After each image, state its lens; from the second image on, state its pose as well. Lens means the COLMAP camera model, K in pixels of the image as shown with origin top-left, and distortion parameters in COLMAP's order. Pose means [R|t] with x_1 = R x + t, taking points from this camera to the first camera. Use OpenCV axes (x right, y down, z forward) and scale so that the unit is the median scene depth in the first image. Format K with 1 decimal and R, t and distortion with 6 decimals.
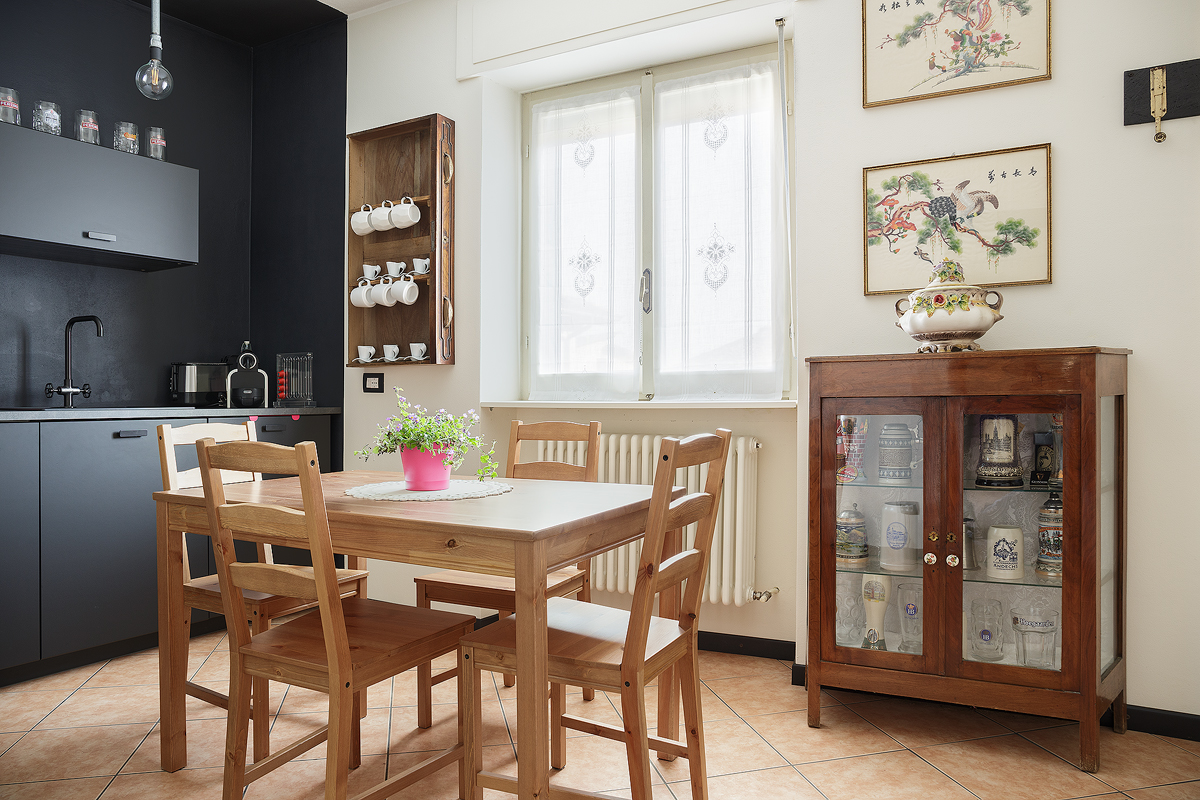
lens RADIAL K [[876.1, 0, 627.8], [0, 876.1, 403.0], [0, 0, 1]] dist [0.002377, -0.002209]
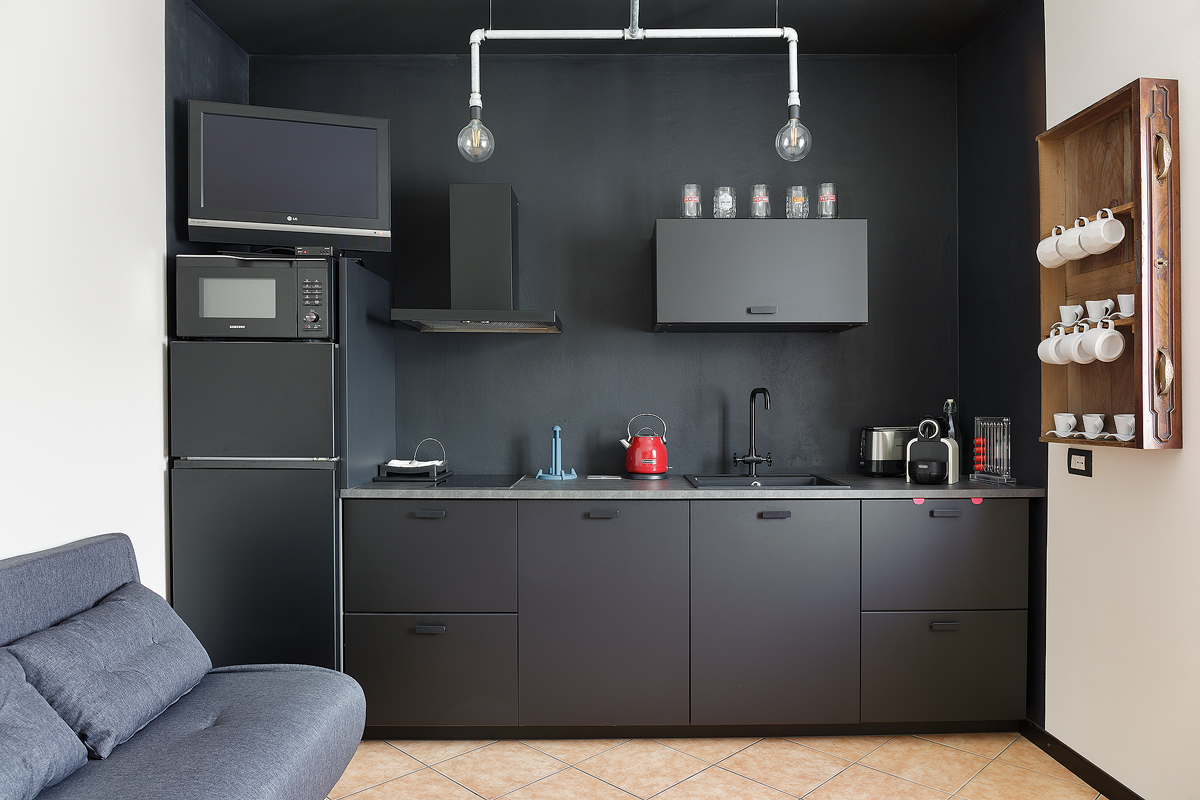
lens RADIAL K [[876.1, 0, 627.8], [0, 876.1, 403.0], [0, 0, 1]] dist [0.002377, -0.002209]
pose [[0.529553, 0.018690, -0.848071, 0.142205], [-0.003059, 0.999793, 0.020124, -0.092471], [0.848271, -0.008063, 0.529501, 0.304241]]
